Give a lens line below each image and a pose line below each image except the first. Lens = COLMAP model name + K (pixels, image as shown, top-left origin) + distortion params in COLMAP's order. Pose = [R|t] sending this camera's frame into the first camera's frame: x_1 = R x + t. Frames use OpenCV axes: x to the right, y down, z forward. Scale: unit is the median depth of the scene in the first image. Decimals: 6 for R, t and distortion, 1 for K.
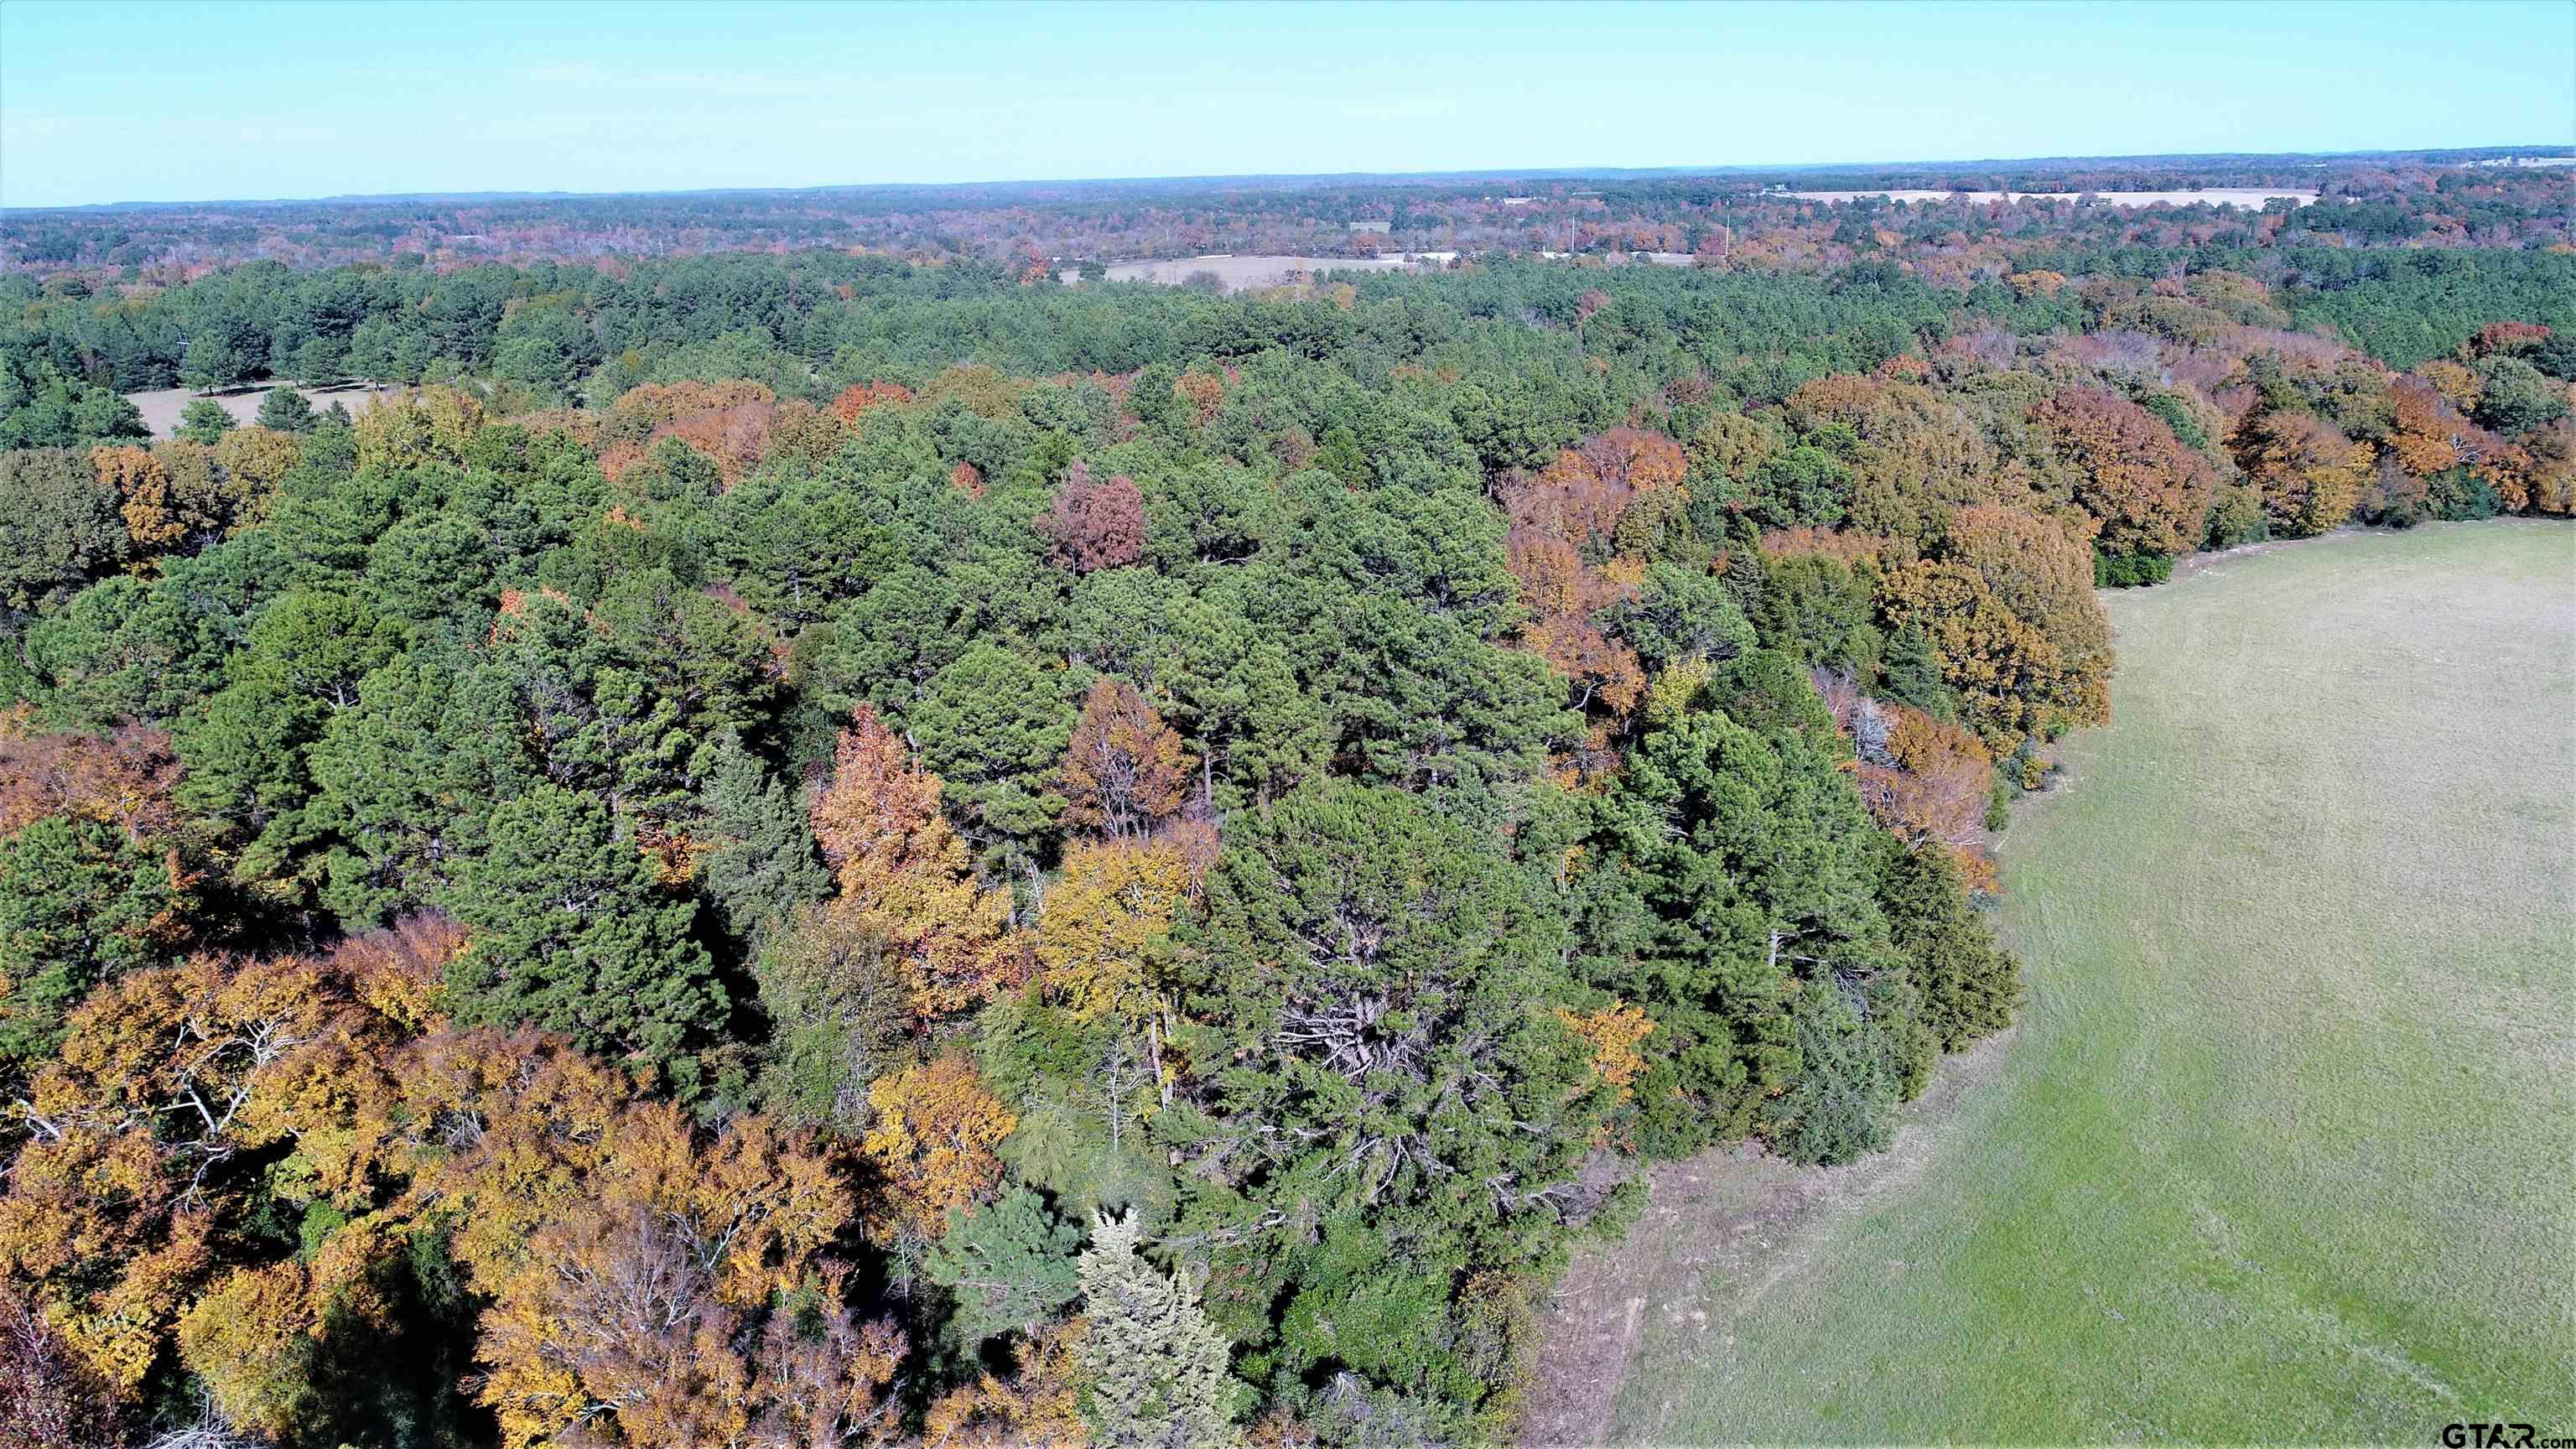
lens RADIAL K [[1745.5, 0, 1285.7], [0, 1745.5, 716.3], [0, 0, 1]] dist [0.005904, -0.004436]
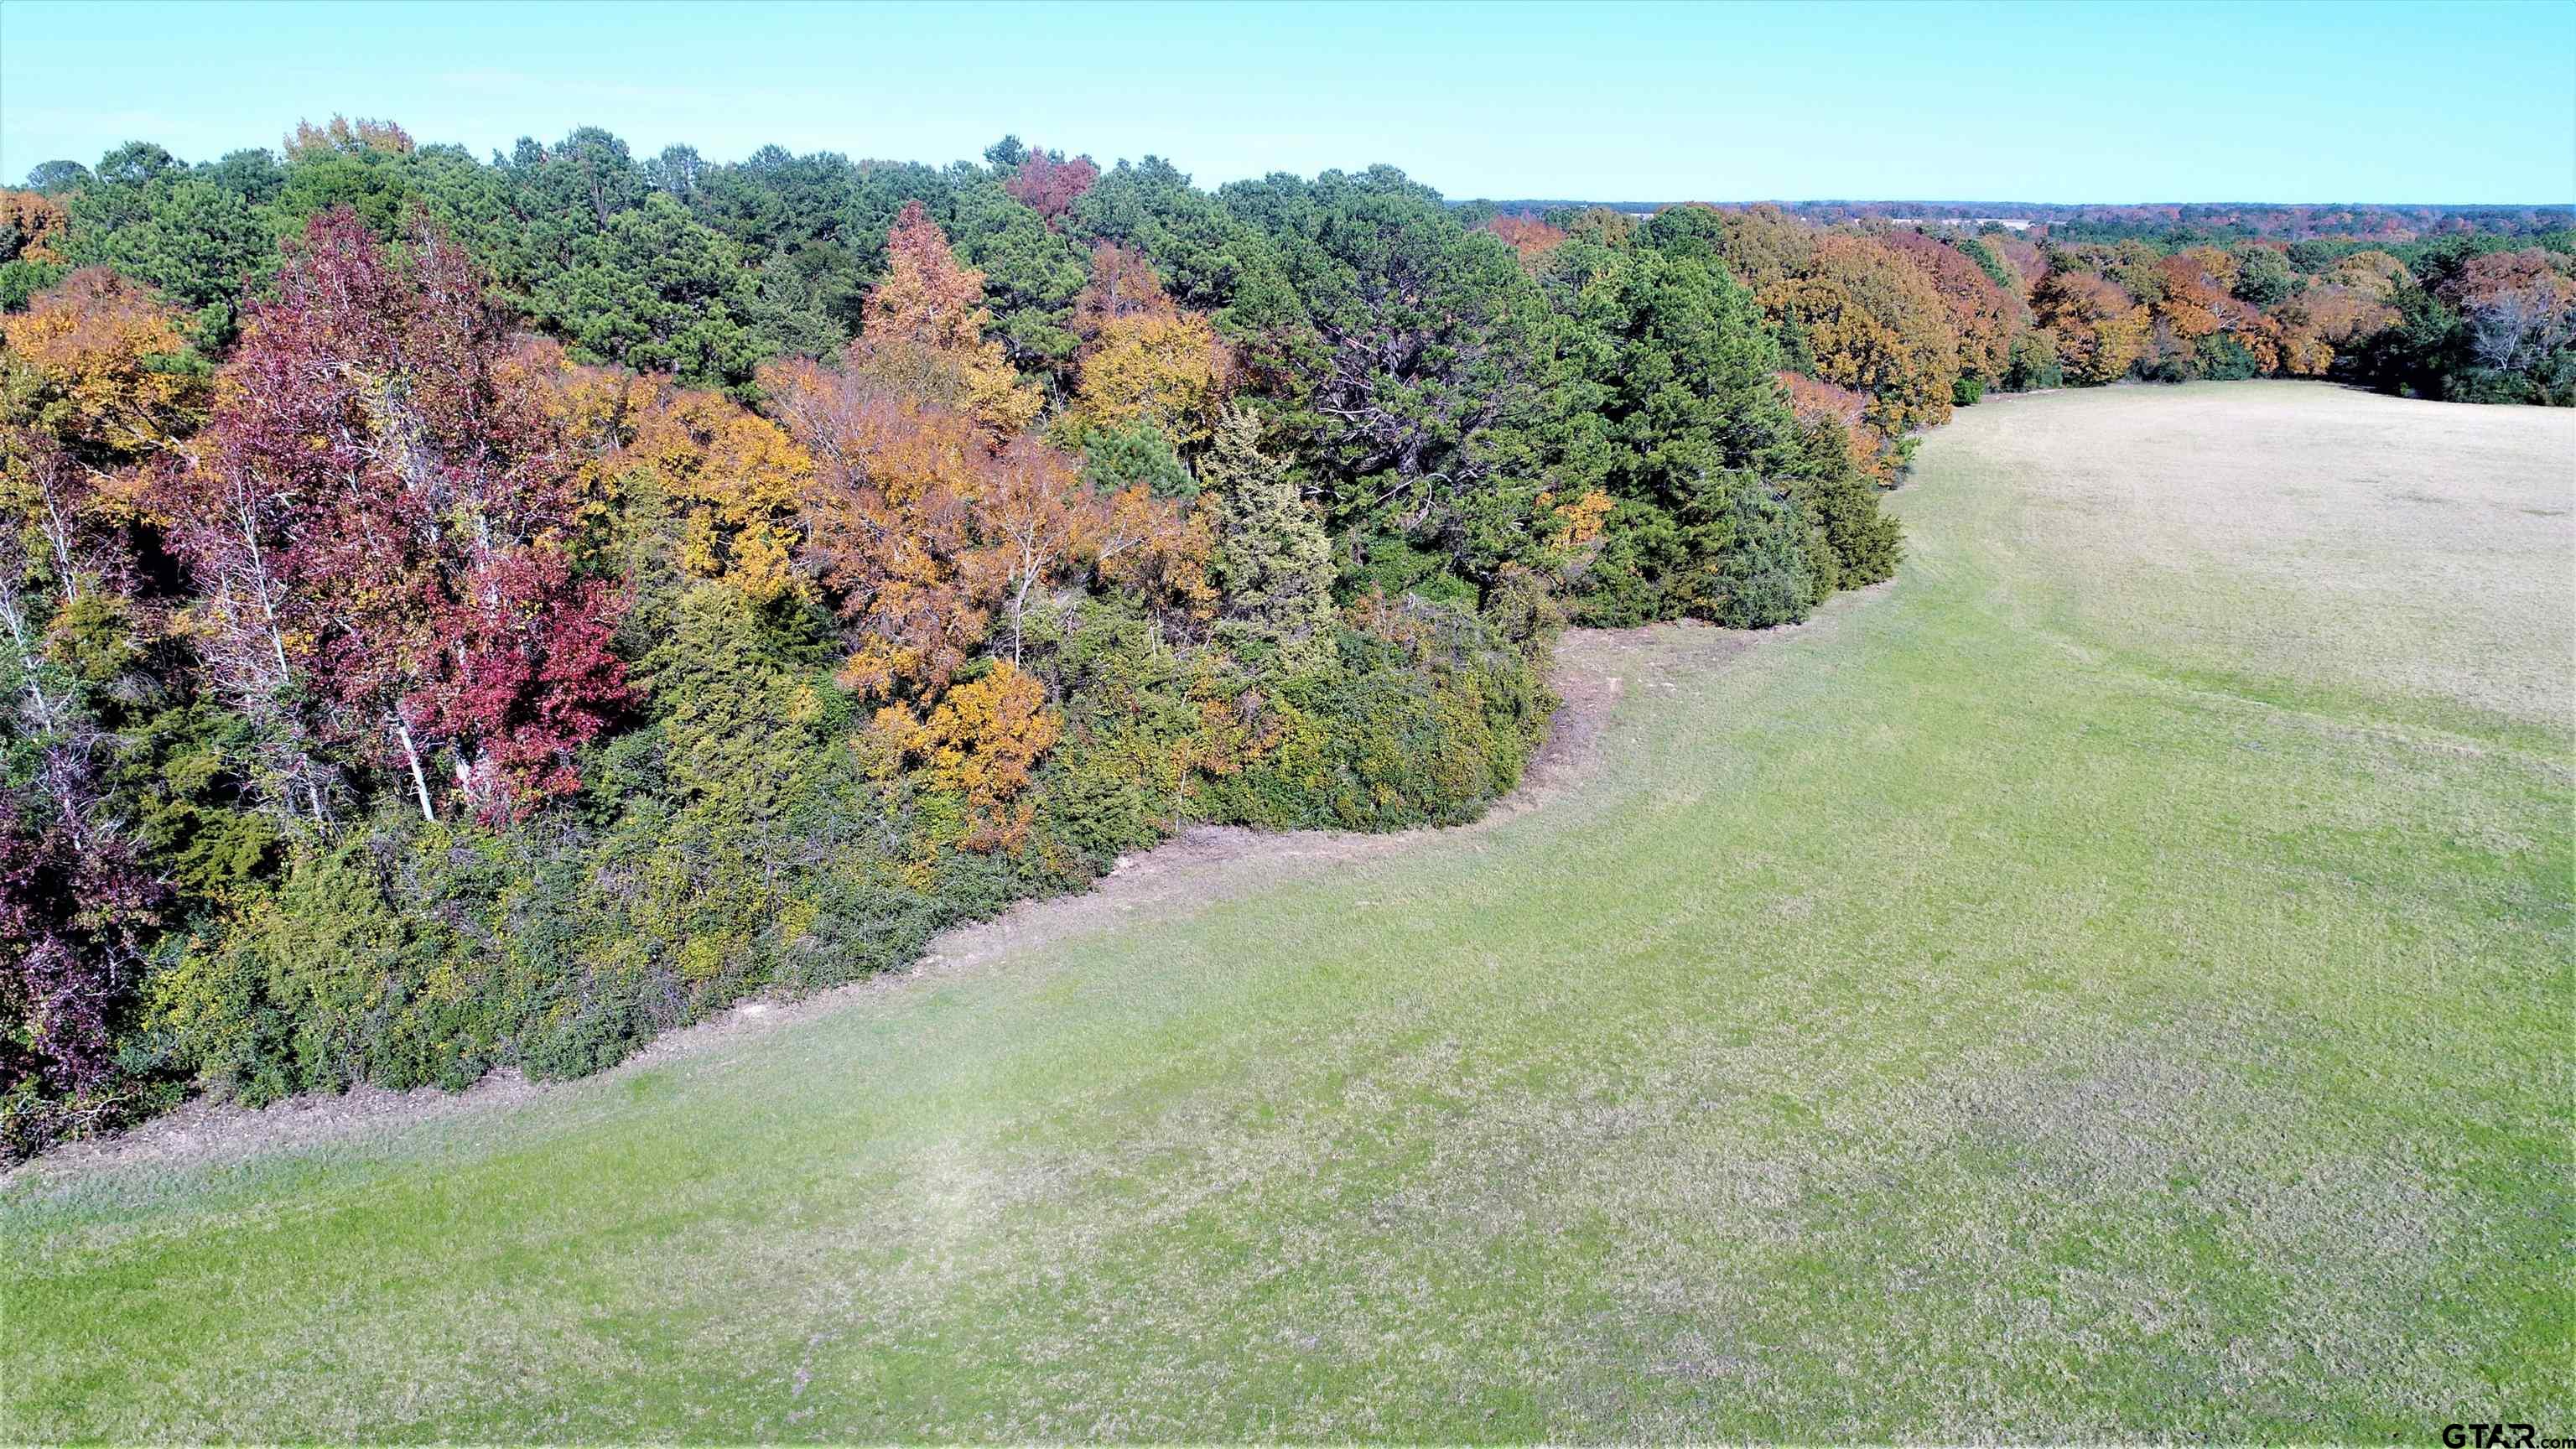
lens RADIAL K [[1745.5, 0, 1286.4], [0, 1745.5, 732.0], [0, 0, 1]] dist [0.005904, -0.004436]
pose [[0.993869, -0.000026, 0.110563, -0.050579], [0.001517, 0.999909, -0.013398, 0.132980], [-0.110552, 0.013484, 0.993779, -0.046324]]
